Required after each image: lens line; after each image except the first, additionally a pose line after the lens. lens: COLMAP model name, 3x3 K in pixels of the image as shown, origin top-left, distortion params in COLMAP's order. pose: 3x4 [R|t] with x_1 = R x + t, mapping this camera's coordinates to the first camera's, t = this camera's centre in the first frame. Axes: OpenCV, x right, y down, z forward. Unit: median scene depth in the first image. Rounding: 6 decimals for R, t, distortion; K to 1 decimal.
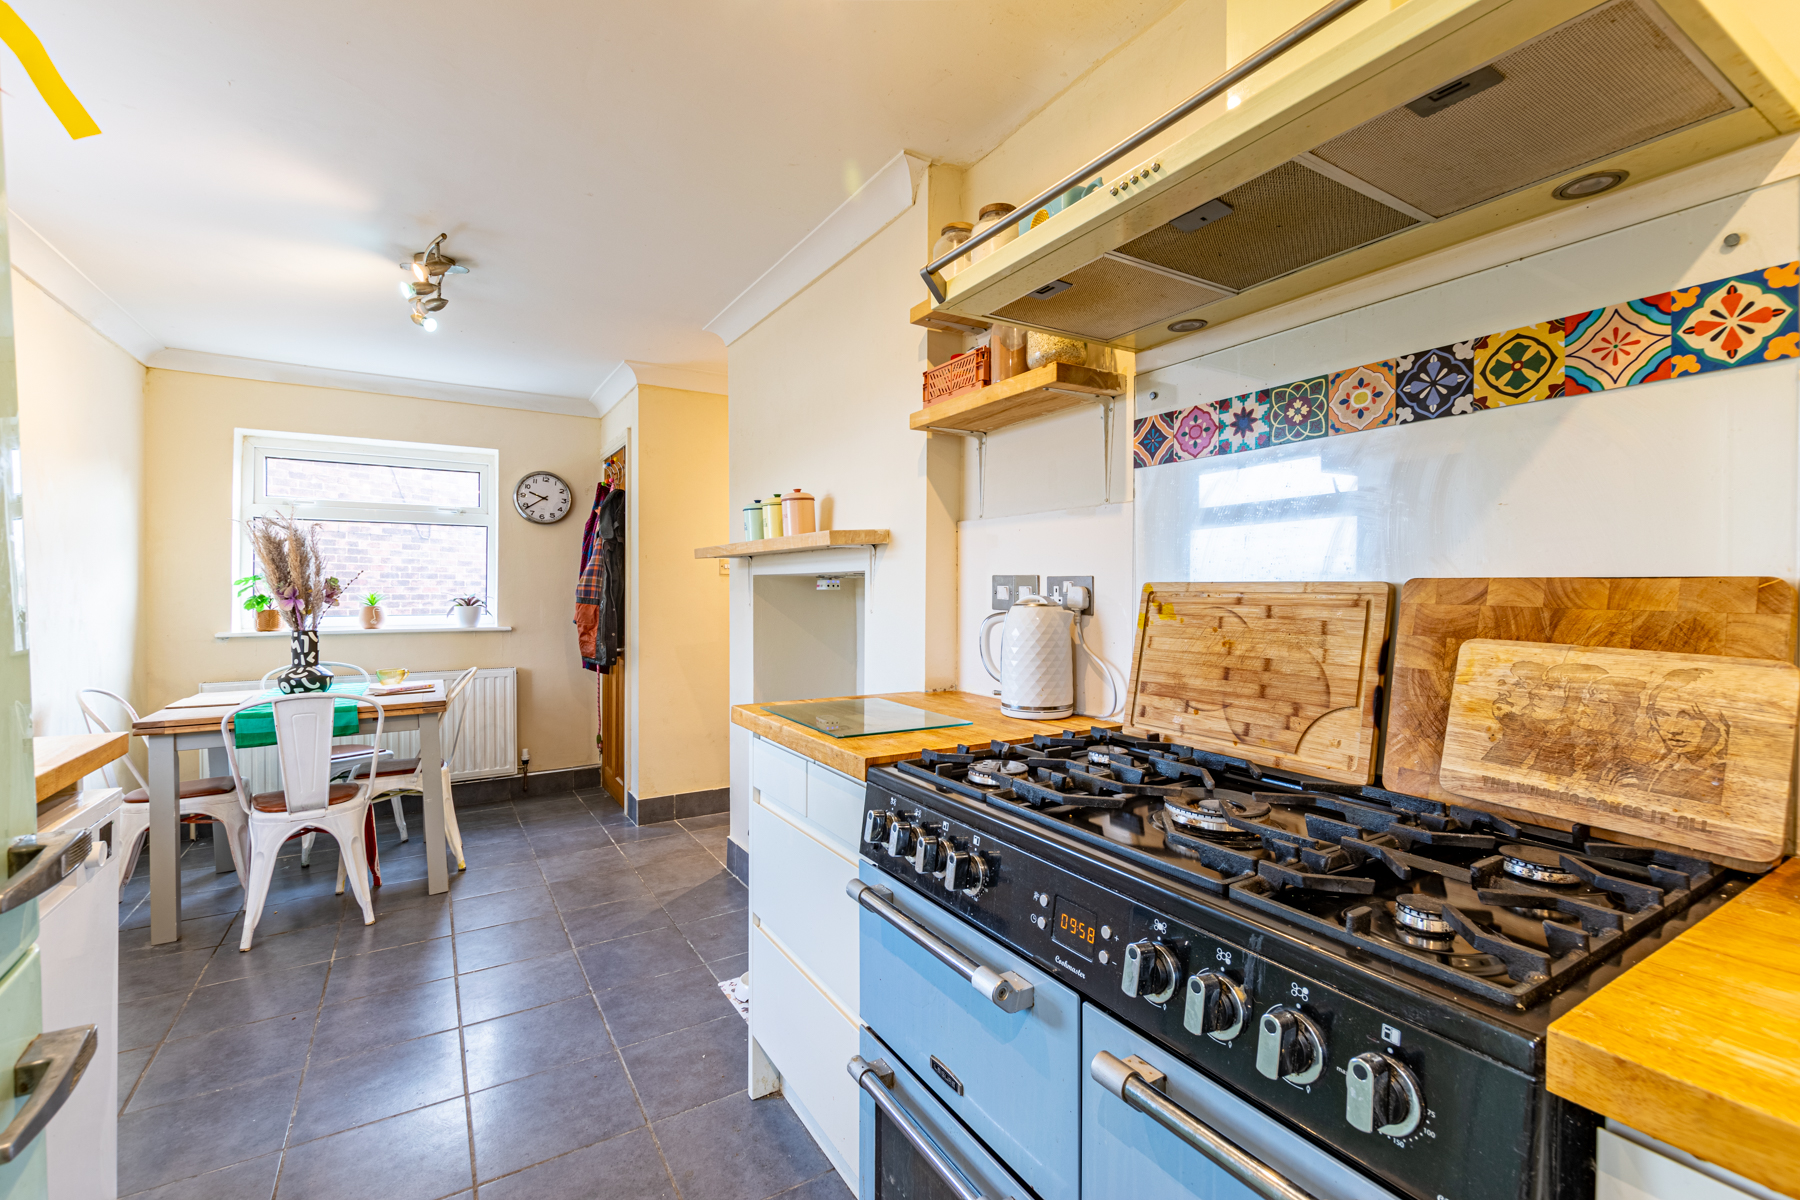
lens RADIAL K [[784.0, 0, 906.1], [0, 784.0, 596.0], [0, 0, 1]] dist [0.002678, -0.000970]
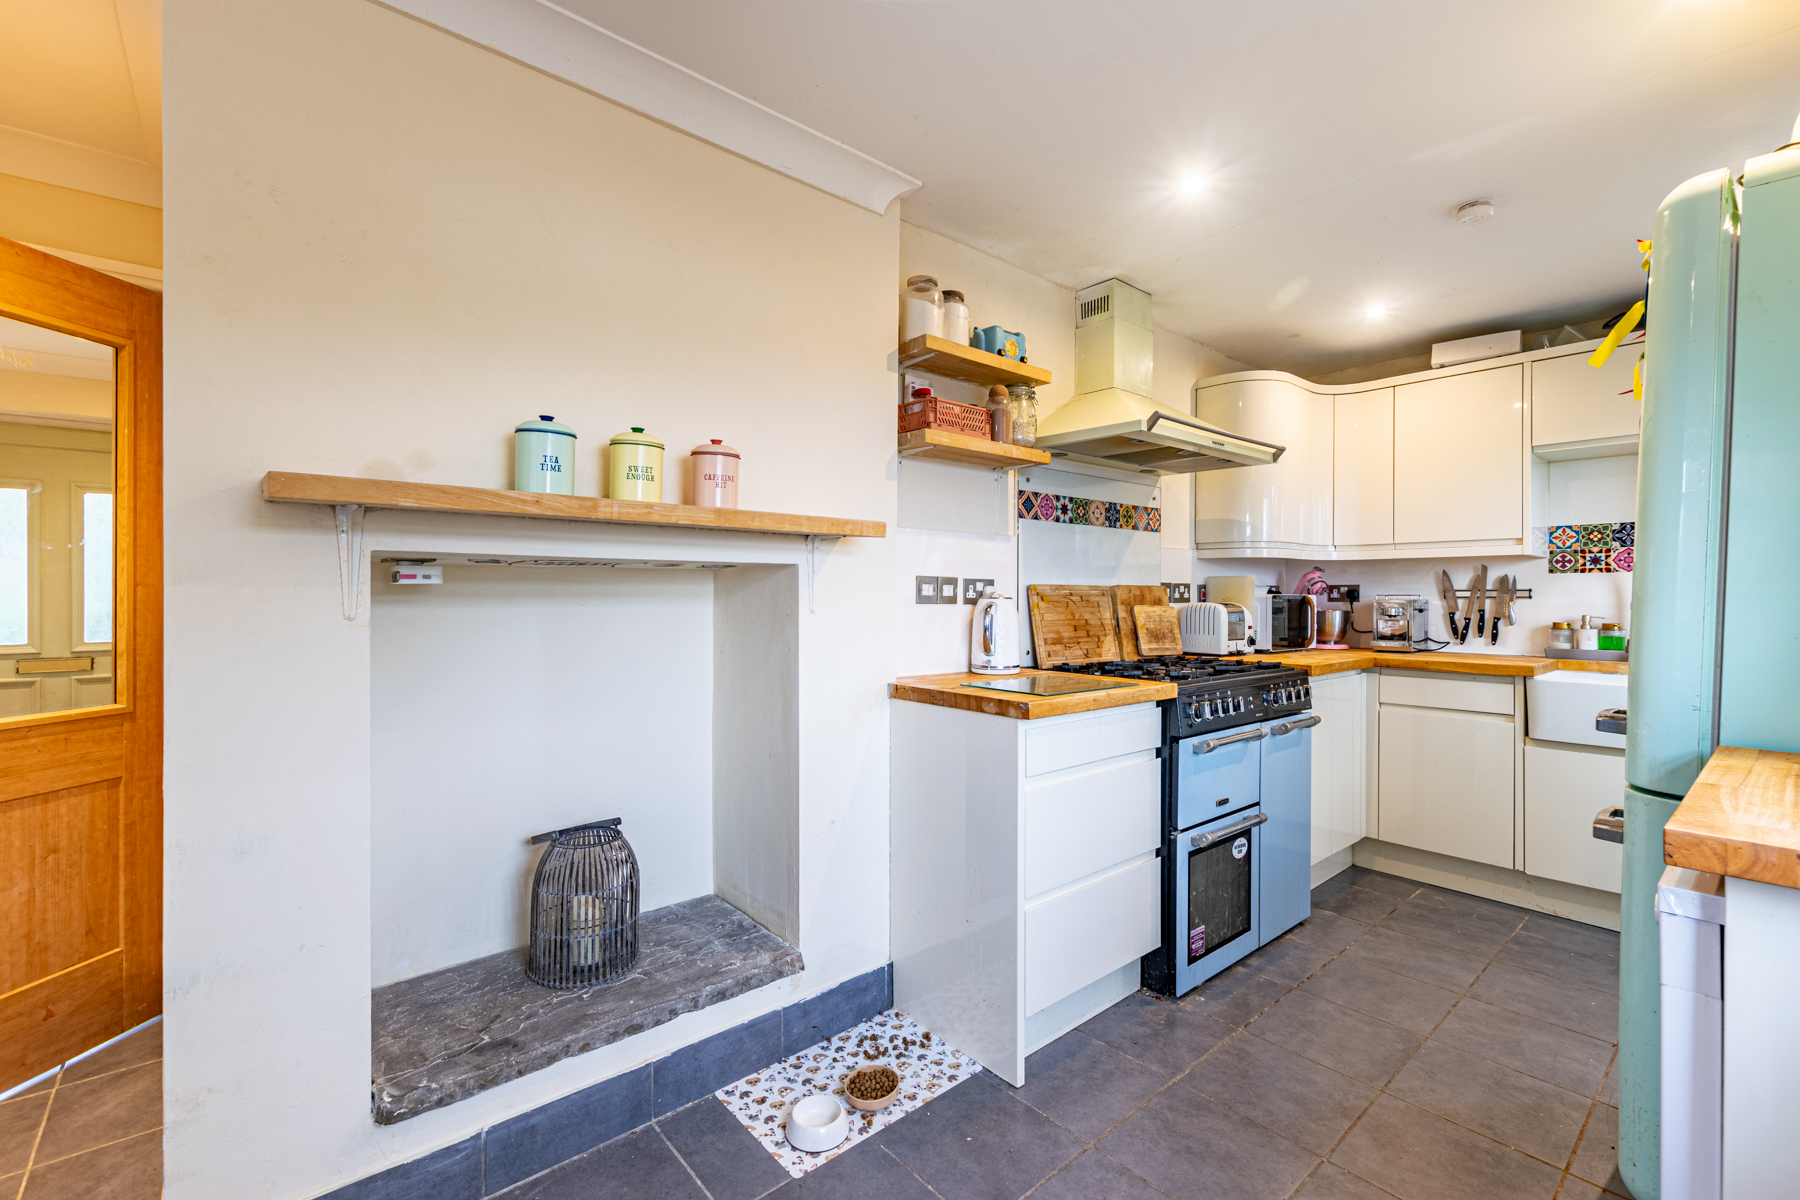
lens RADIAL K [[784.0, 0, 907.6], [0, 784.0, 595.3], [0, 0, 1]] dist [0.002678, -0.000970]
pose [[-0.165937, -0.002198, 0.986134, -0.671667], [0.006046, 0.999976, 0.003247, 0.000216], [-0.986118, 0.006501, -0.165920, 0.750188]]
